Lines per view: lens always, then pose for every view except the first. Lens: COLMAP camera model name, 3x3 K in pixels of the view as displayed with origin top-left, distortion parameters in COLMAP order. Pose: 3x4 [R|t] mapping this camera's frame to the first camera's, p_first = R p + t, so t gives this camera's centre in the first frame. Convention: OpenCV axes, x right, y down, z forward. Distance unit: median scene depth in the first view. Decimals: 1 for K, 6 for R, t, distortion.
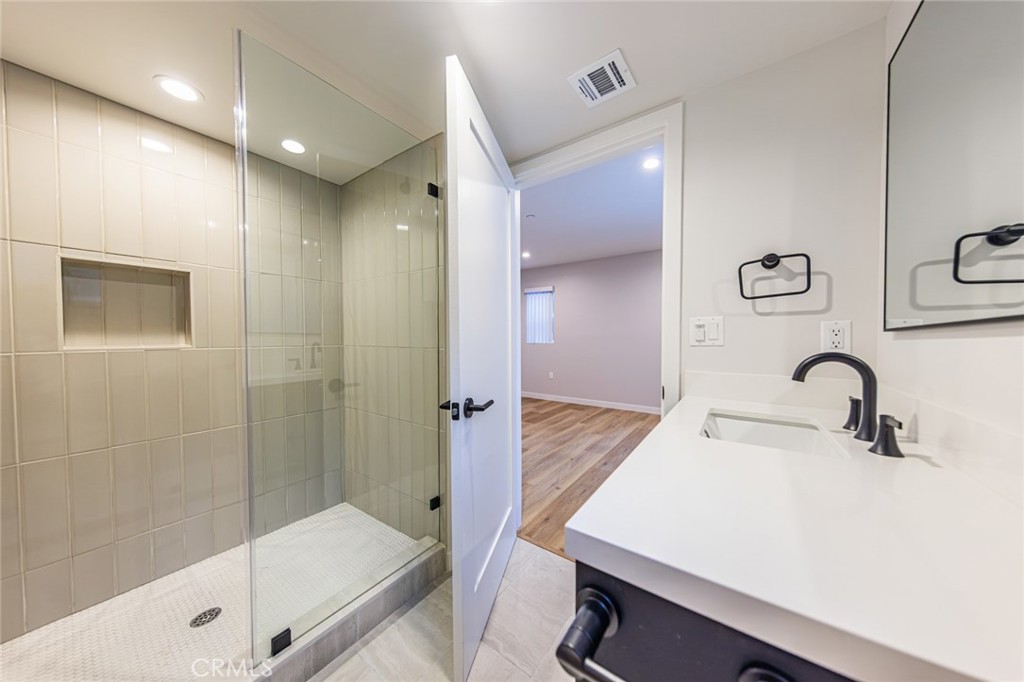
lens RADIAL K [[322.1, 0, 510.0], [0, 322.1, 342.5], [0, 0, 1]] dist [0.001540, 0.000501]
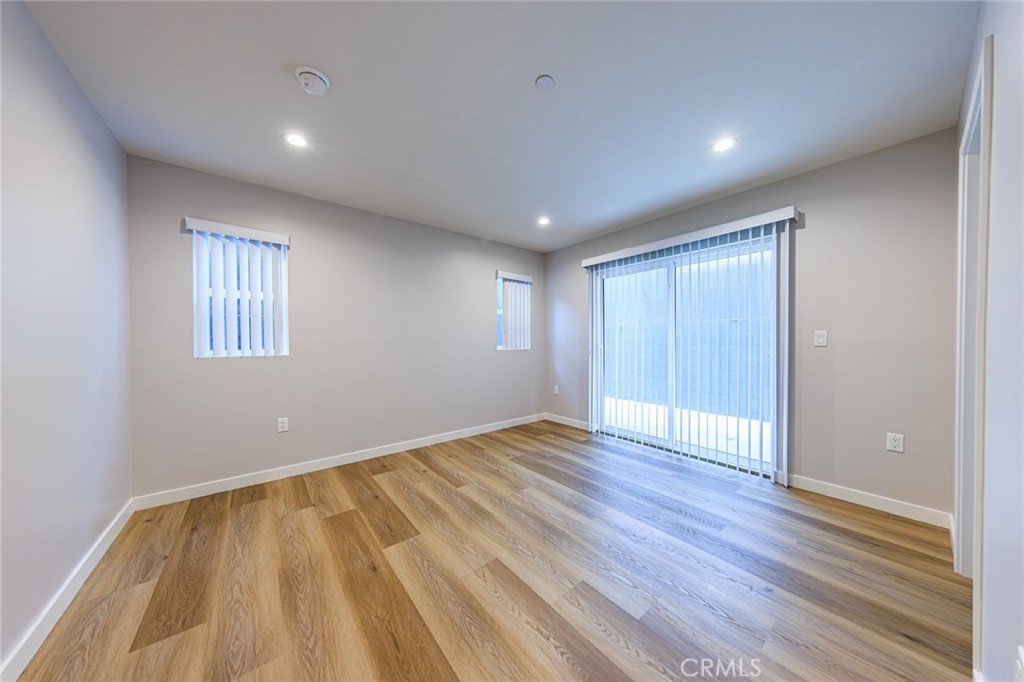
lens RADIAL K [[322.1, 0, 511.3], [0, 322.1, 343.8], [0, 0, 1]] dist [0.001540, 0.000501]
pose [[0.263374, -0.011416, 0.964626, -0.390955], [0.022453, 0.999732, 0.005701, -0.016105], [-0.964432, 0.020157, 0.263560, 0.915569]]
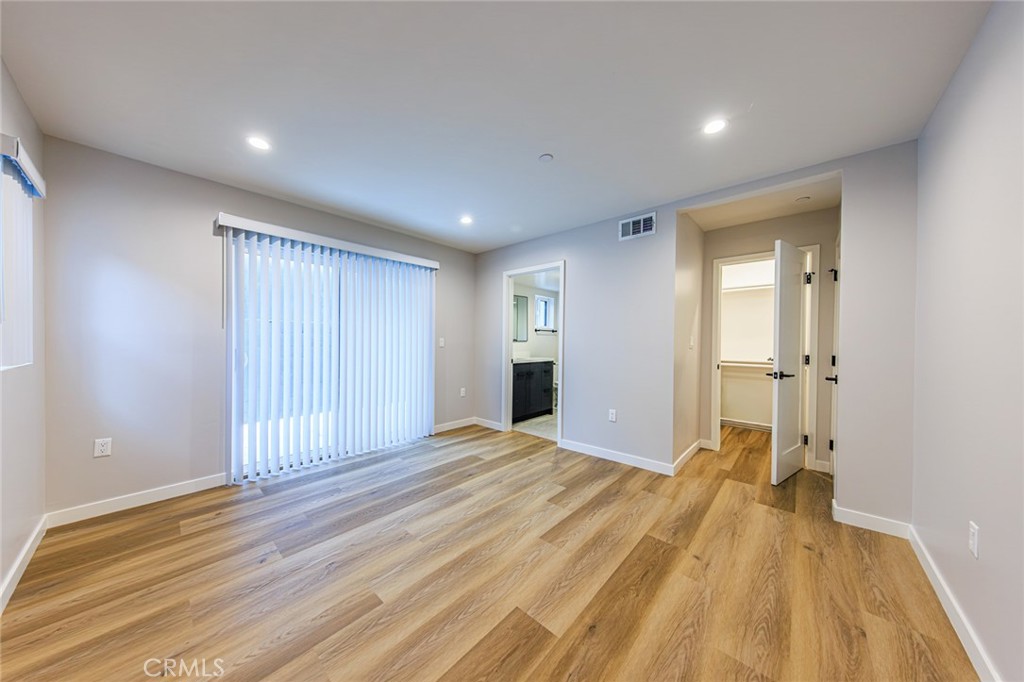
lens RADIAL K [[322.1, 0, 515.5], [0, 322.1, 340.2], [0, 0, 1]] dist [0.001540, 0.000501]
pose [[-0.995765, -0.007440, 0.091634, 0.062142], [-0.005798, 0.999818, 0.018169, -0.038512], [-0.091753, 0.017561, -0.995627, 1.619590]]
